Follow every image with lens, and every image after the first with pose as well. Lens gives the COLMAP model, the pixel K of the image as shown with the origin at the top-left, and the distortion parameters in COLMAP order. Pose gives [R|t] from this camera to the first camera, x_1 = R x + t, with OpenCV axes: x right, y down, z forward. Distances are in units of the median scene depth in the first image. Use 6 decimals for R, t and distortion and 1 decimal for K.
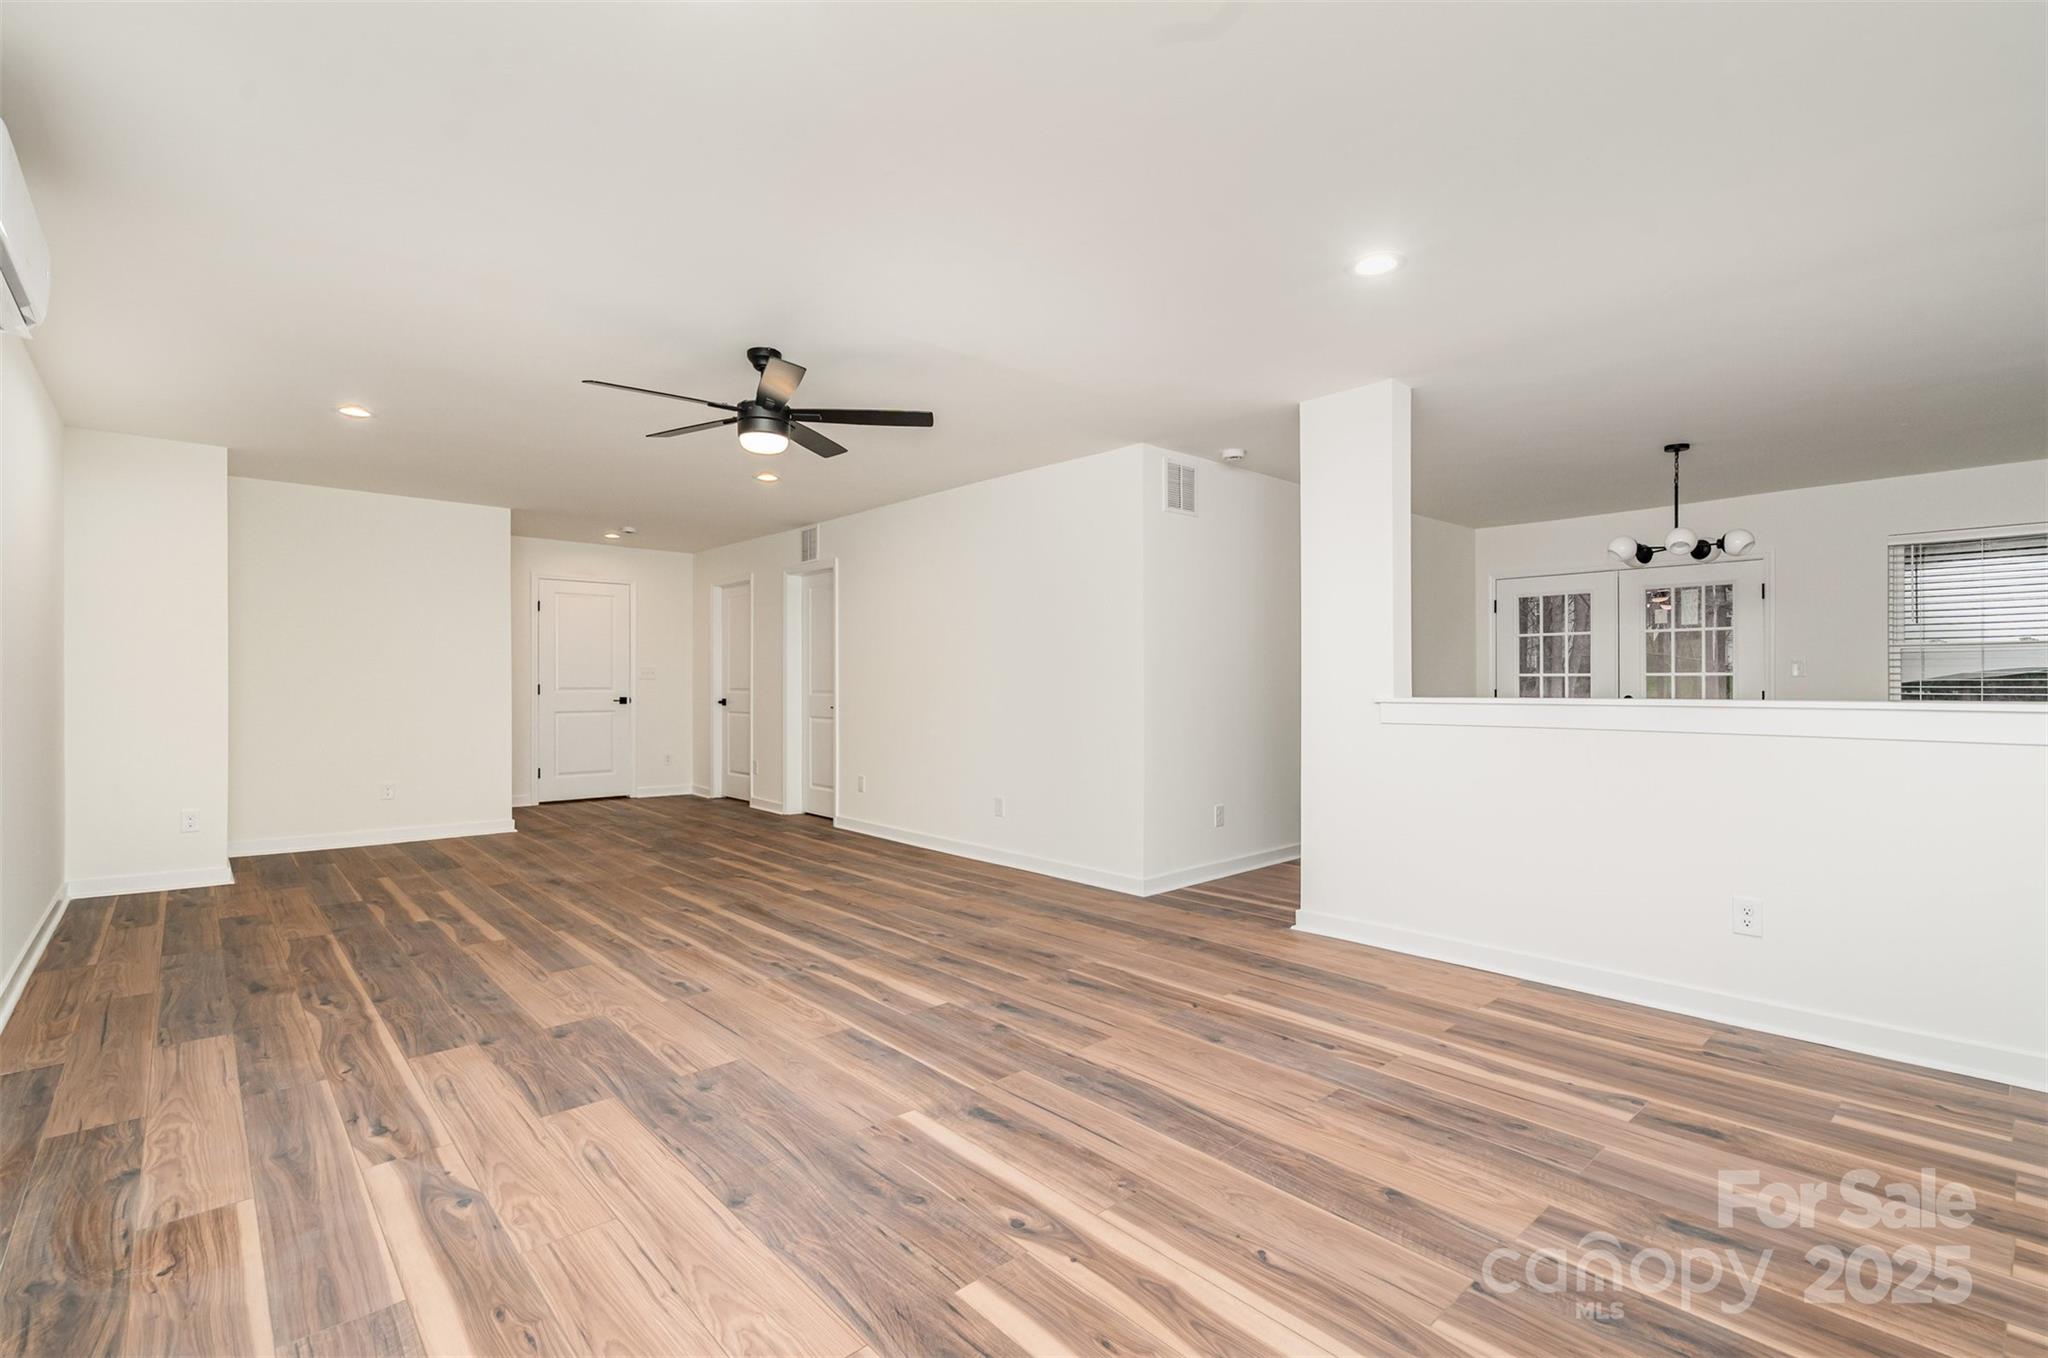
lens RADIAL K [[938.6, 0, 1022.9], [0, 938.6, 683.2], [0, 0, 1]] dist [-0.002483, 0.001032]
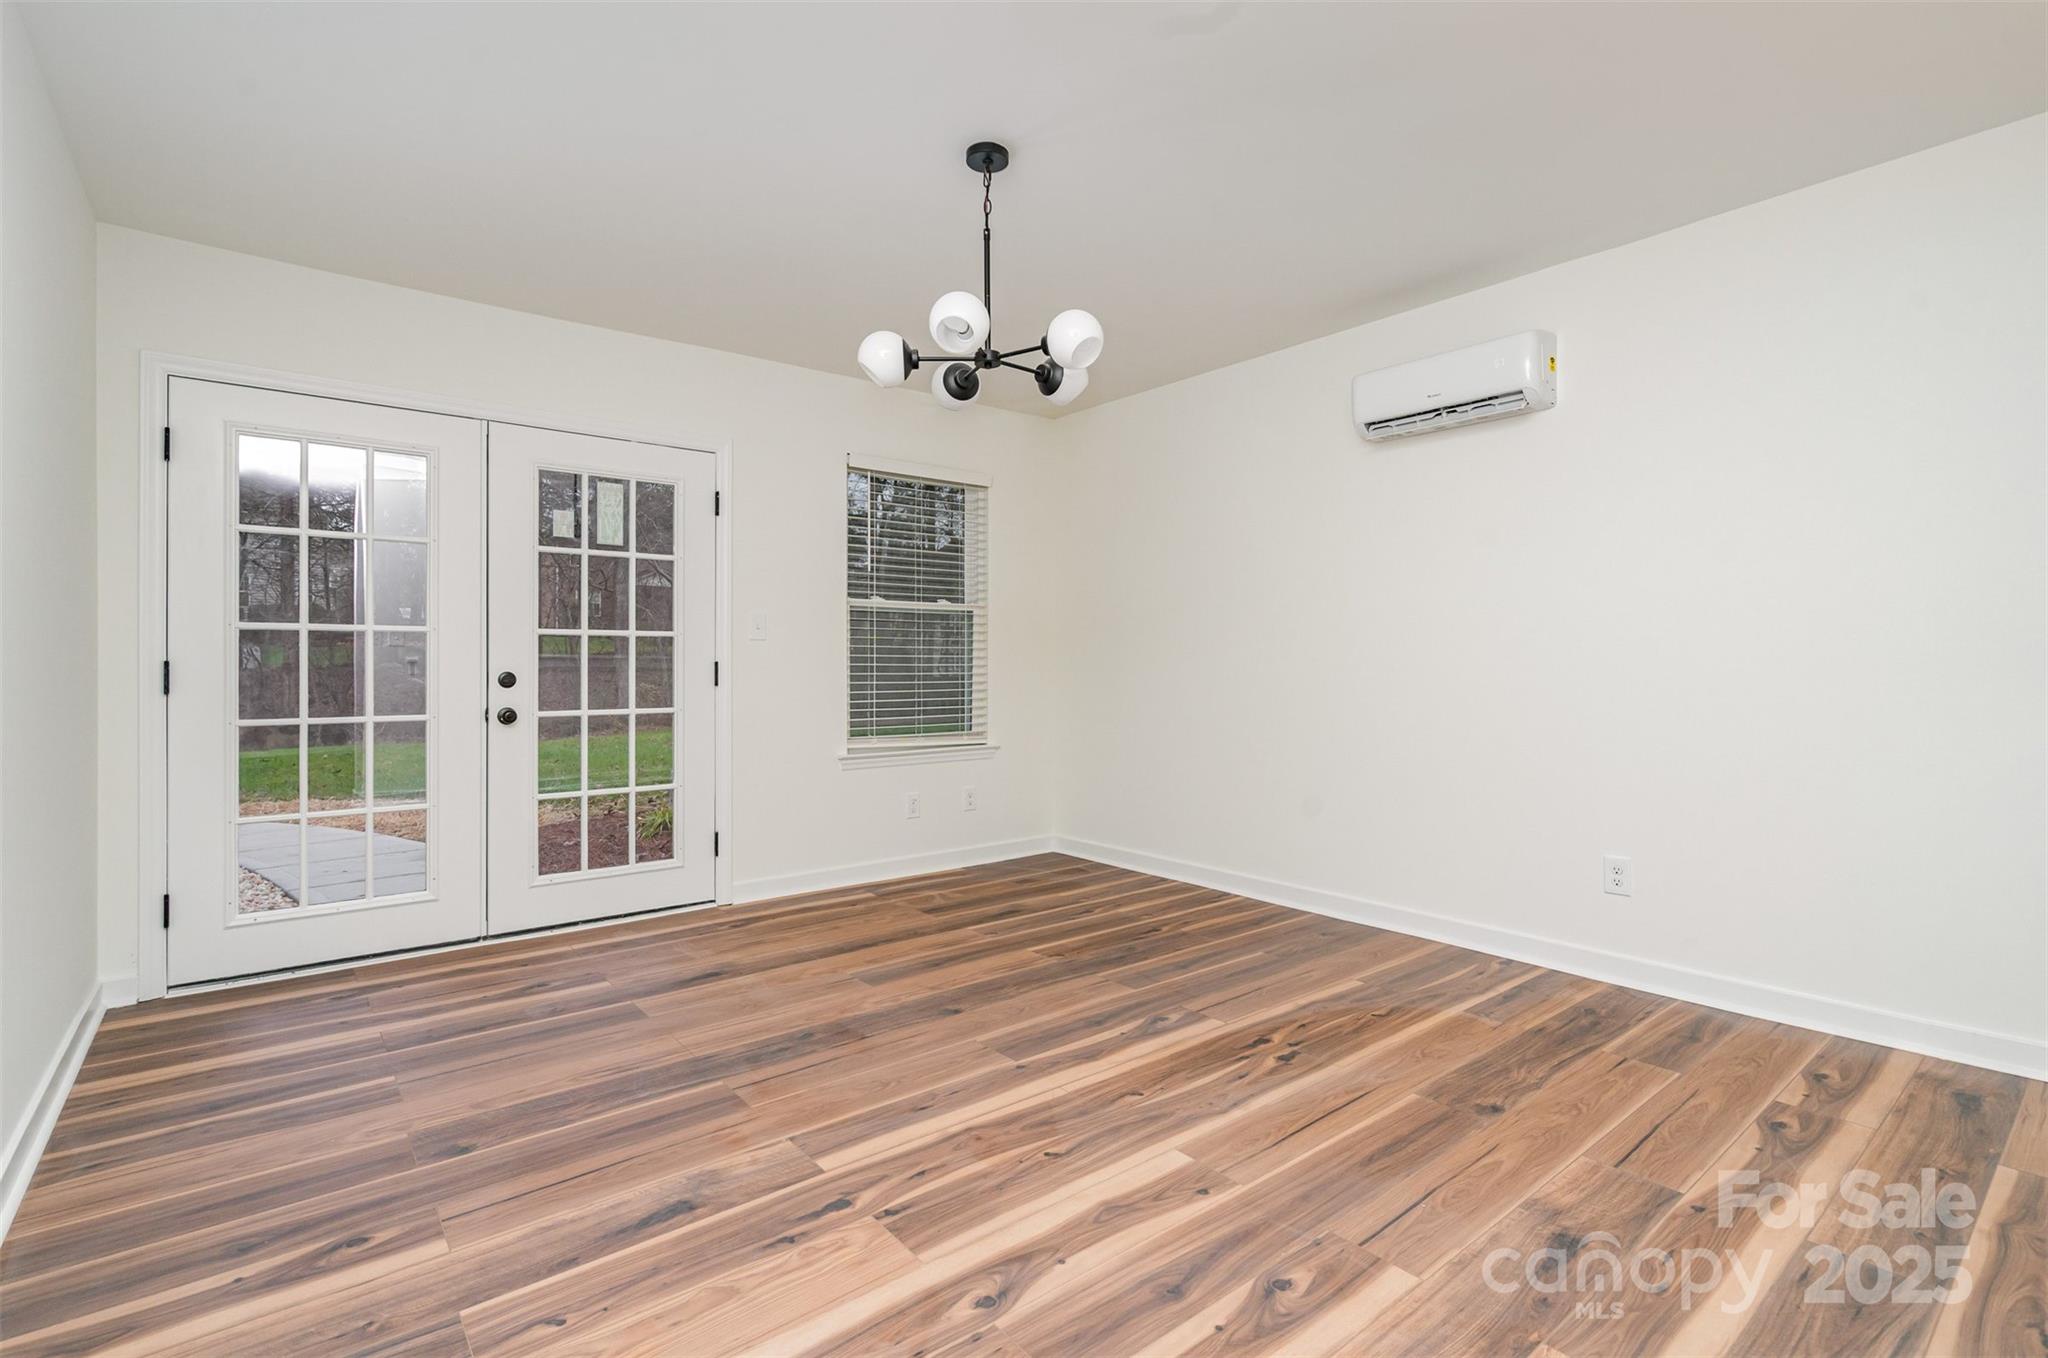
lens RADIAL K [[938.6, 0, 1022.7], [0, 938.6, 667.0], [0, 0, 1]] dist [-0.002483, 0.001032]
pose [[0.050753, -0.014044, 0.998612, 0.159409], [-0.007508, 0.999867, 0.014444, 0.000852], [-0.998683, -0.008230, 0.050641, 0.719953]]
